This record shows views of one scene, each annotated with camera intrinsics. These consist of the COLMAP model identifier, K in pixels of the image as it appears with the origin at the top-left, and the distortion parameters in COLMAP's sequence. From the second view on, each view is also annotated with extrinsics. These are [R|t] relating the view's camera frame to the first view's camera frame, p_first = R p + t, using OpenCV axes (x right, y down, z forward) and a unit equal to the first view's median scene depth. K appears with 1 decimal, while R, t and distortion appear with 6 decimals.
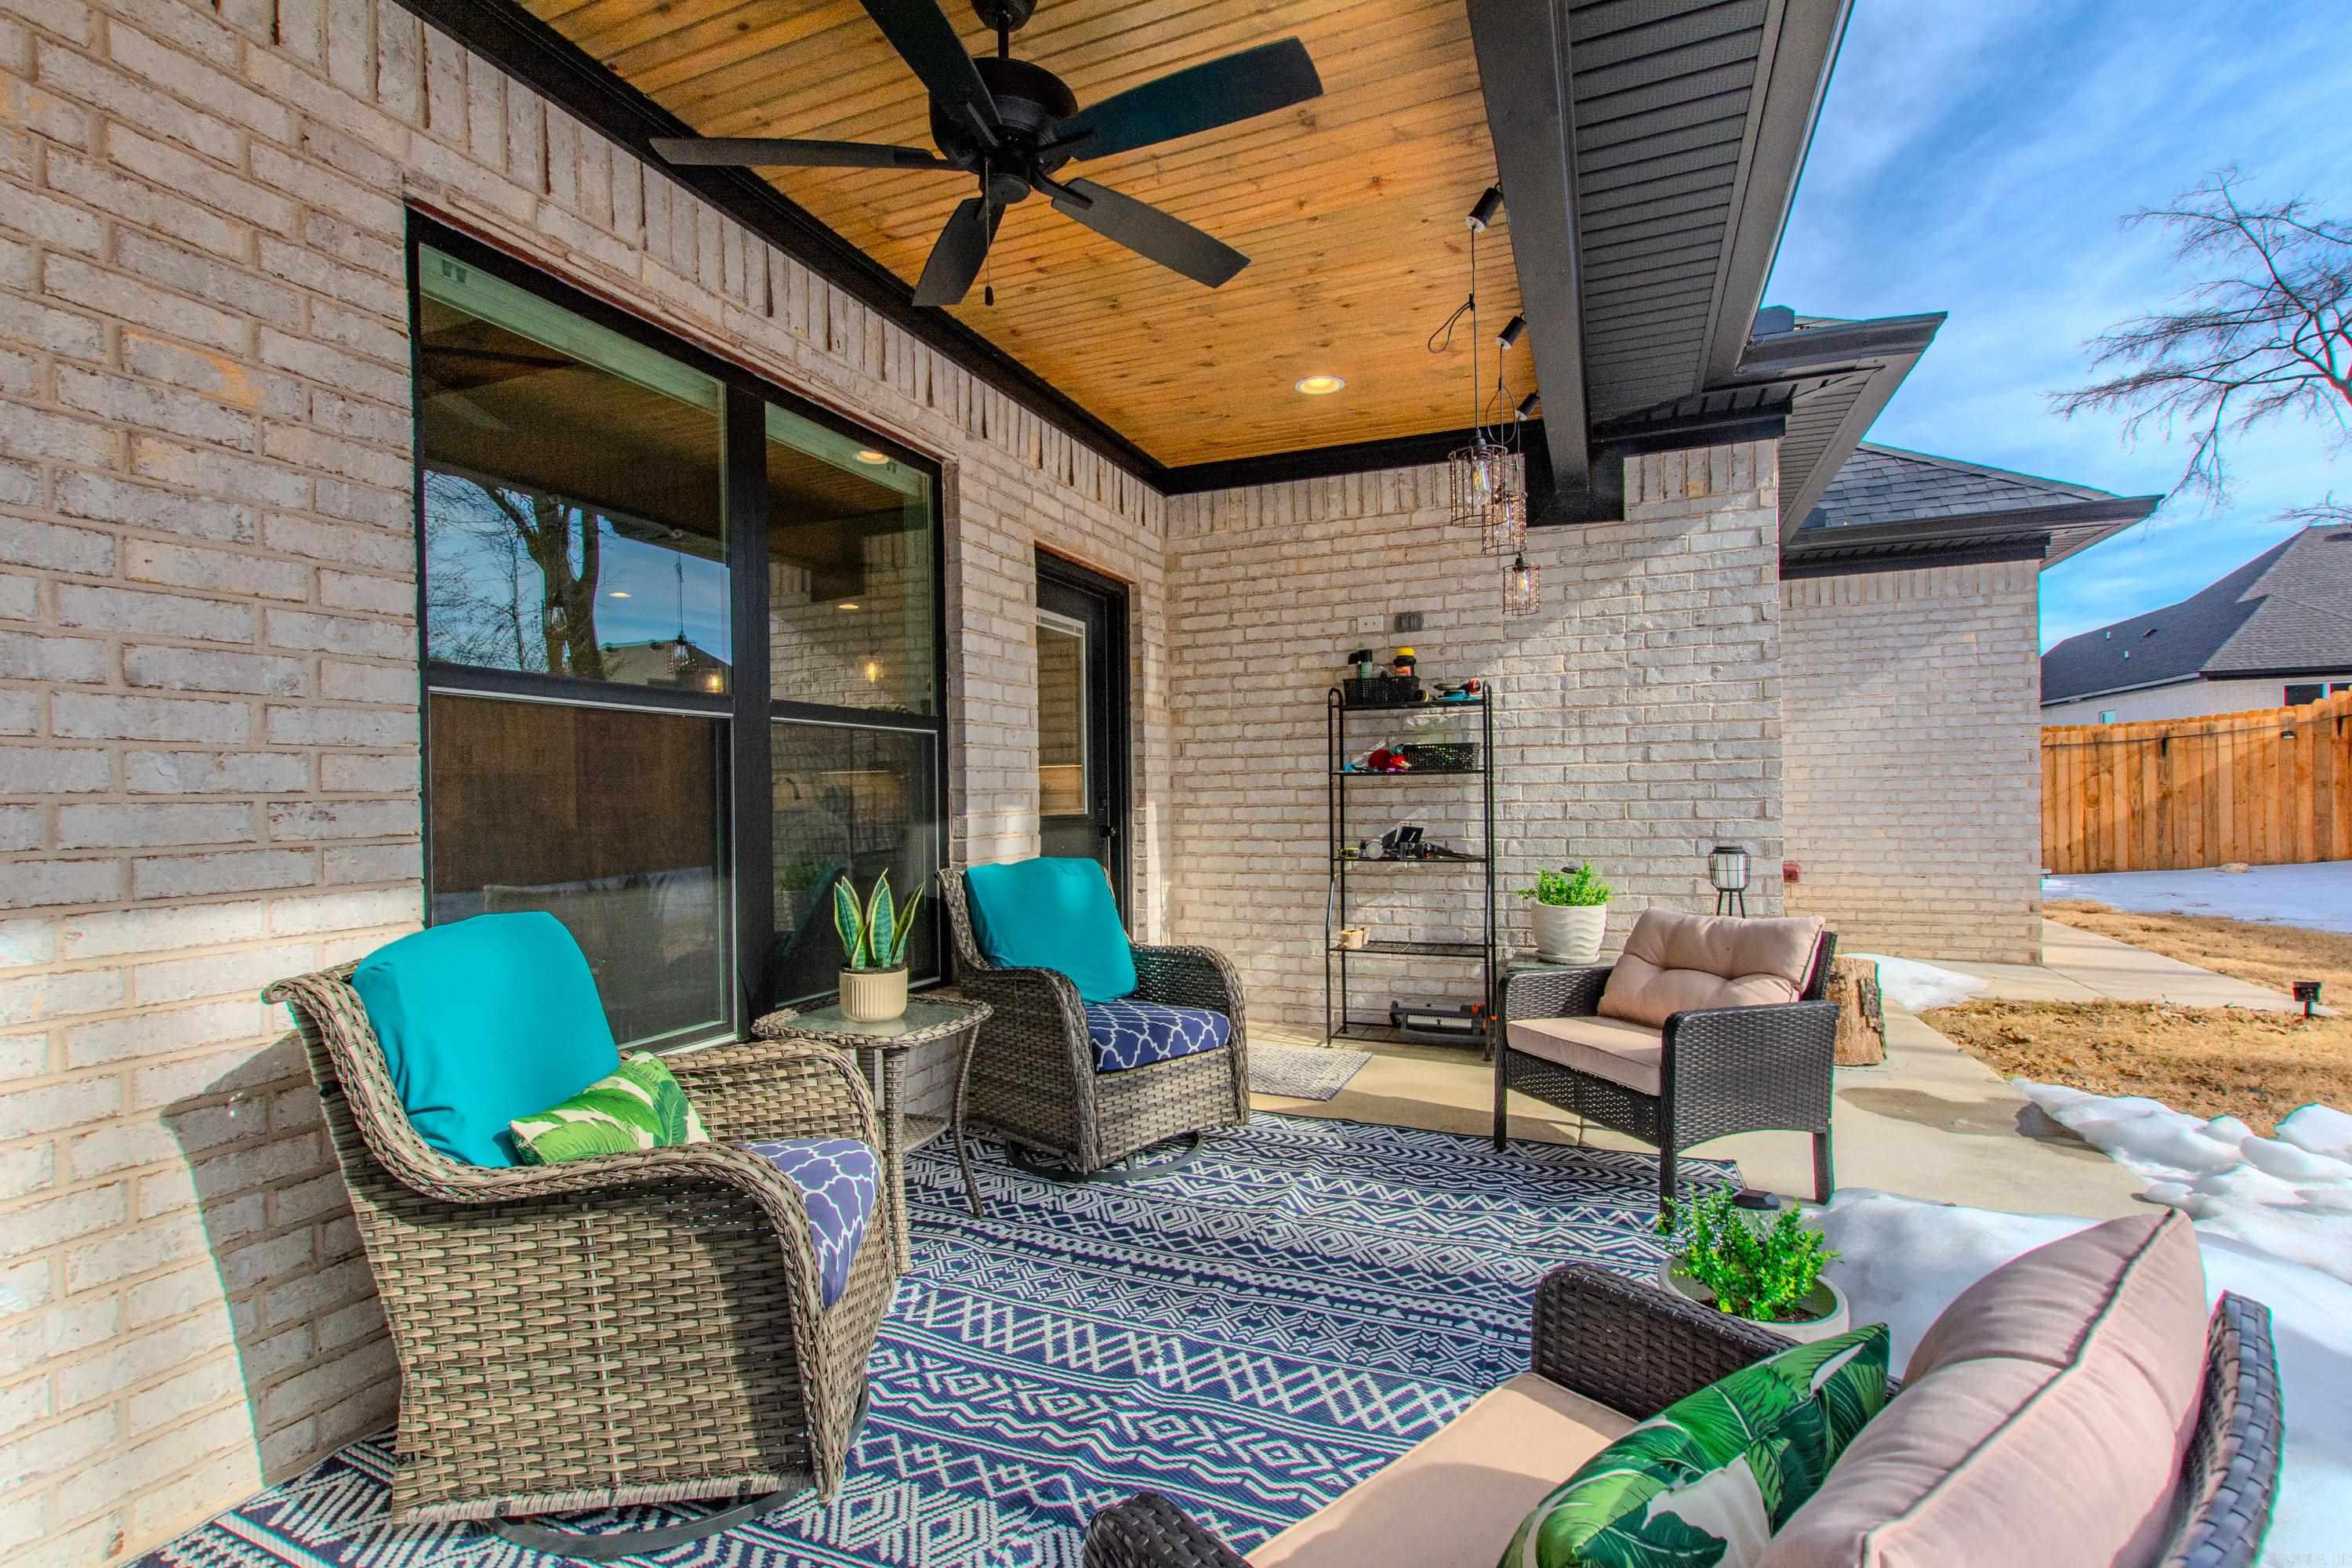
lens RADIAL K [[1058.0, 0, 1176.9], [0, 1058.0, 801.5], [0, 0, 1]] dist [-0.001548, 0.000047]
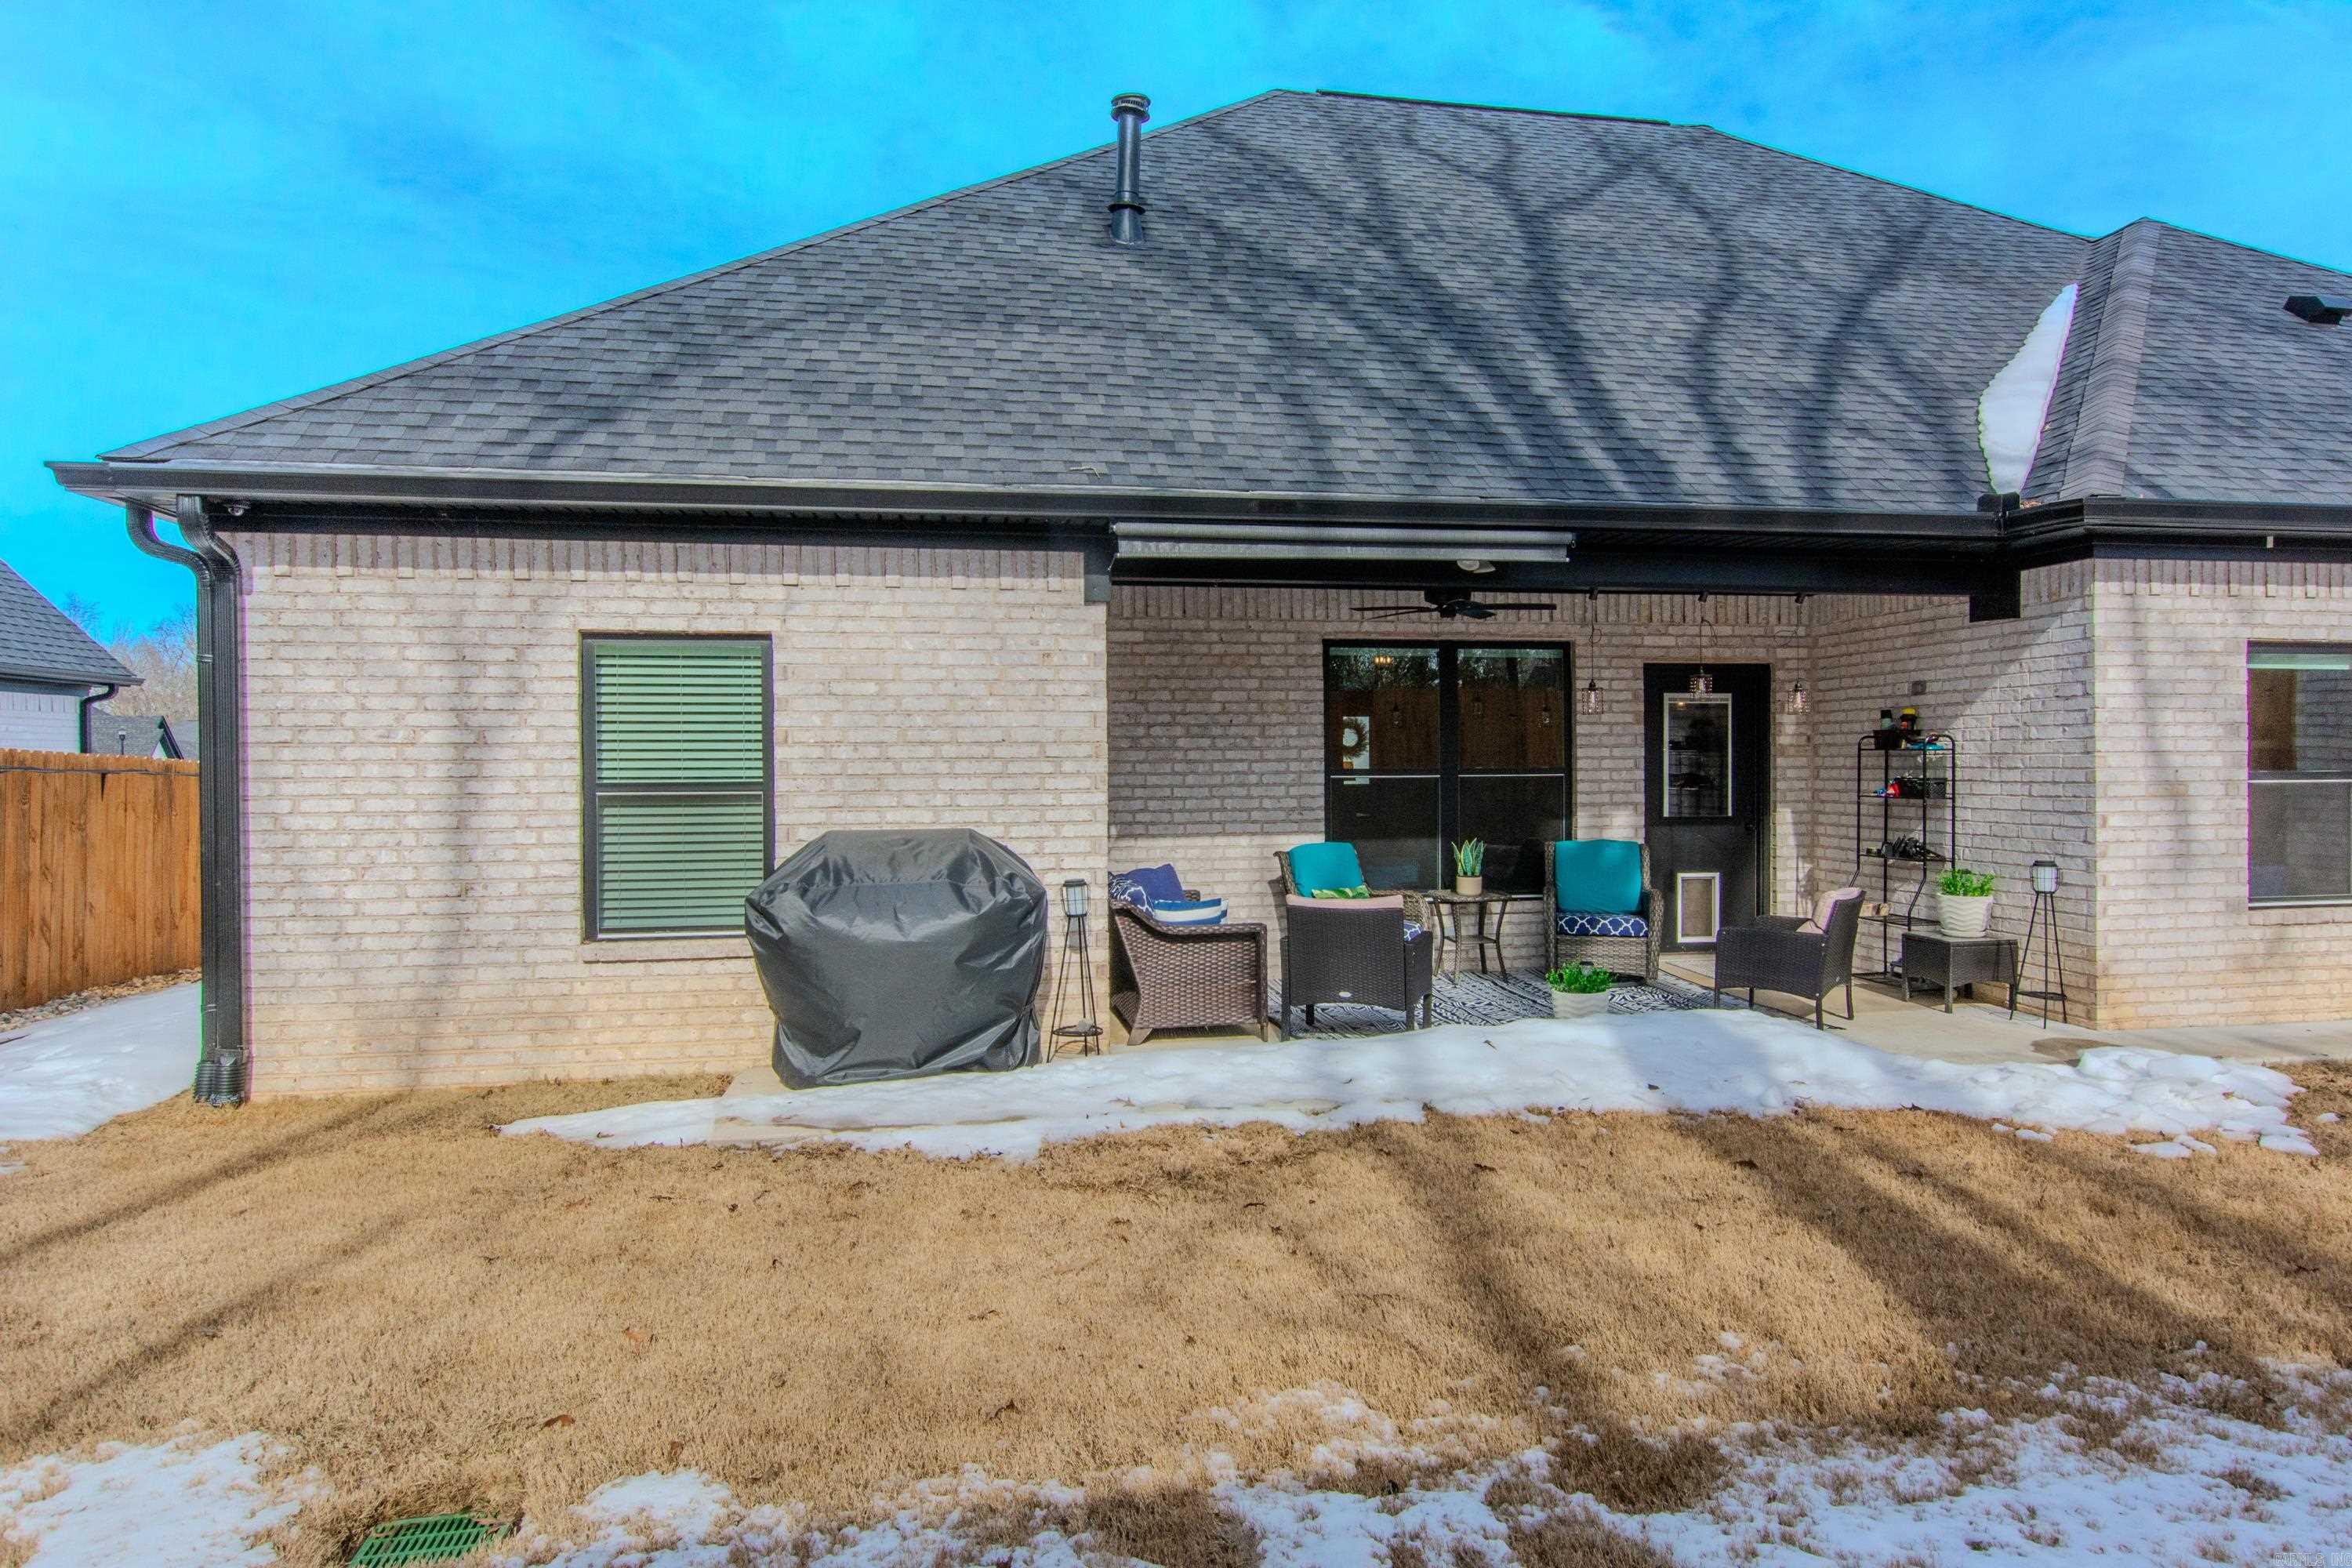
lens RADIAL K [[1414.9, 0, 1180.0], [0, 1414.9, 777.0], [0, 0, 1]] dist [-0.000371, -0.000045]
pose [[0.512999, 0.019270, -0.858173, 1.519601], [-0.003583, 0.999787, 0.020308, -0.100304], [0.858382, -0.007343, 0.512959, -0.906751]]
